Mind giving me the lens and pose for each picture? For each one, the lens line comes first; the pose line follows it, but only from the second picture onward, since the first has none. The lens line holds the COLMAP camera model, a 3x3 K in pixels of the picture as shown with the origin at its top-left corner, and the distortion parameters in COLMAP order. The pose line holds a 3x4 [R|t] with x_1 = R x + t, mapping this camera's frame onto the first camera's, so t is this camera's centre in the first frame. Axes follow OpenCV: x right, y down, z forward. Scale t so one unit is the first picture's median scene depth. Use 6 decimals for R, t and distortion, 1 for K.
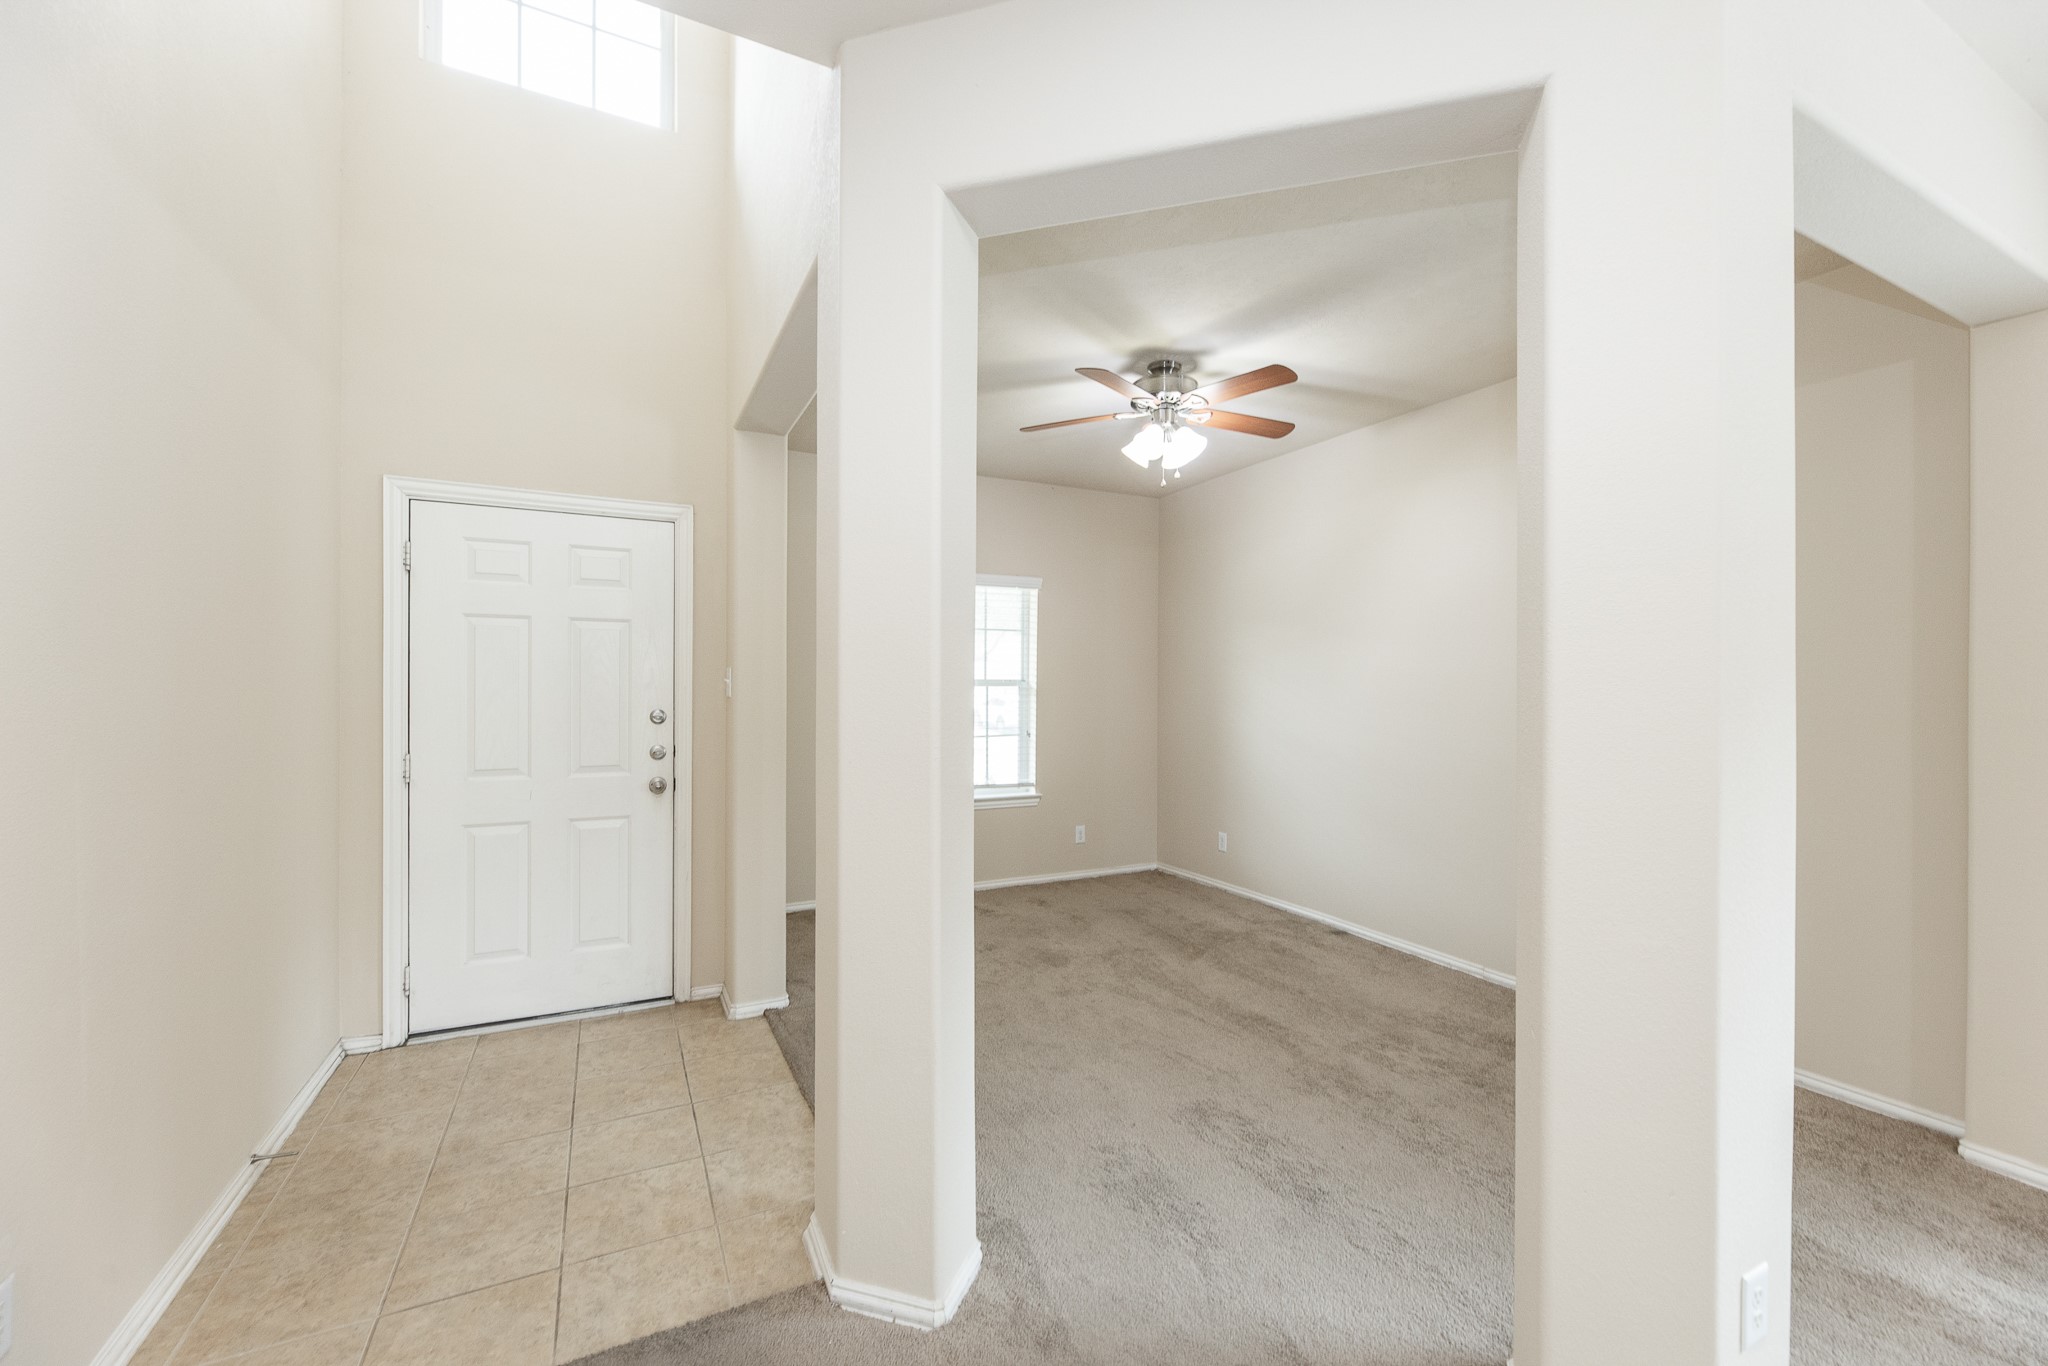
lens RADIAL K [[847.5, 0, 1052.5], [0, 847.5, 686.1], [0, 0, 1]] dist [-0.002012, -0.000101]
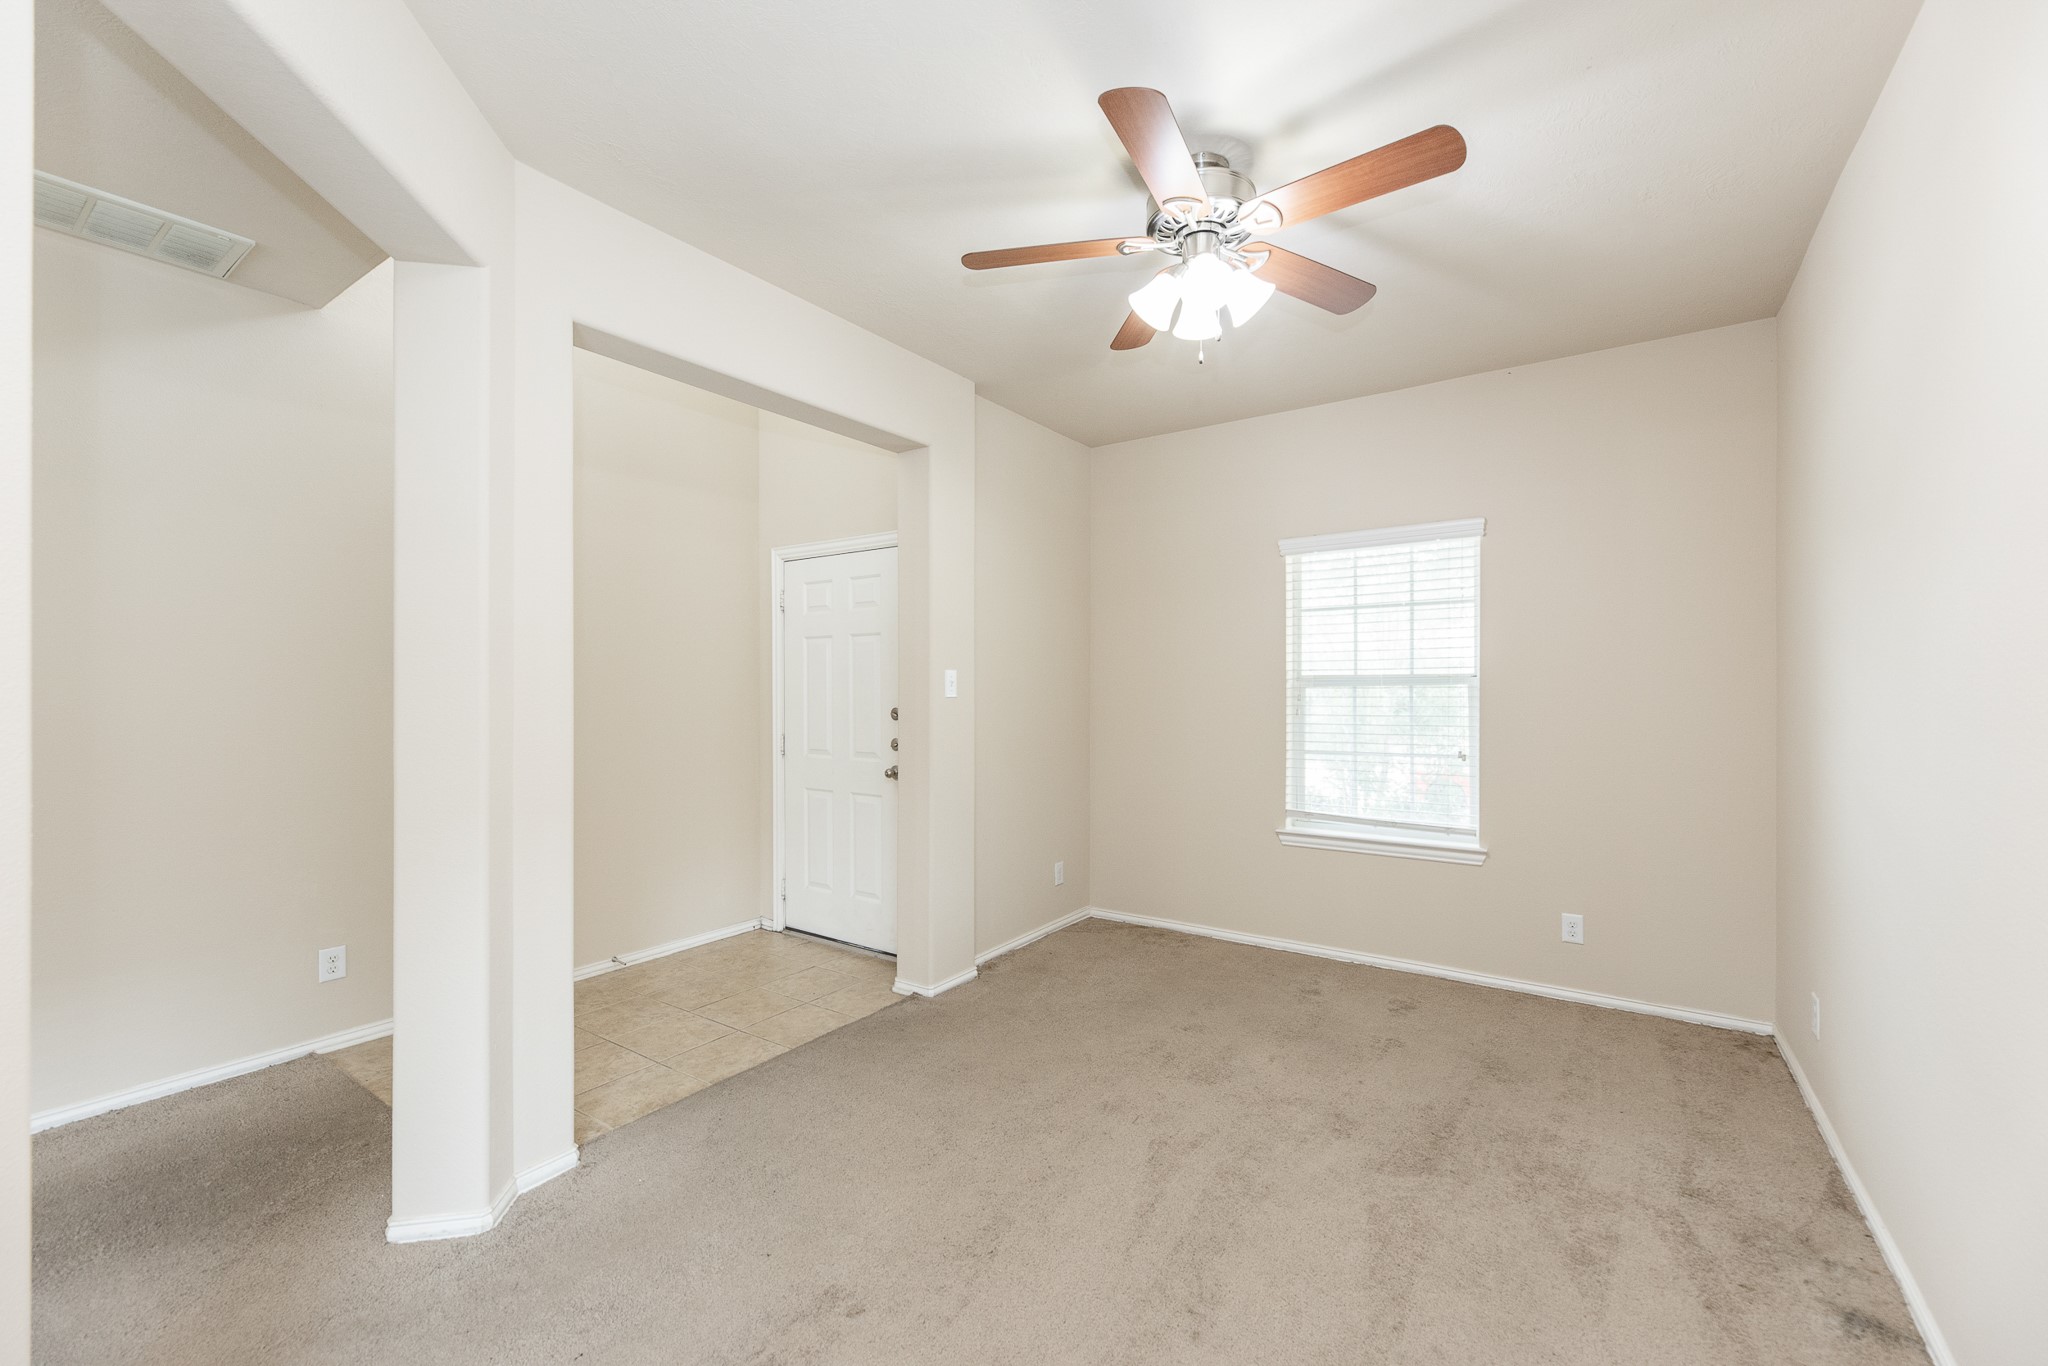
lens RADIAL K [[847.5, 0, 1052.5], [0, 847.5, 686.1], [0, 0, 1]] dist [-0.002012, -0.000101]
pose [[0.457609, -0.005395, -0.889137, 0.671900], [0.005666, 0.999979, -0.003152, 0.003031], [0.889135, -0.003596, 0.457630, 0.656467]]
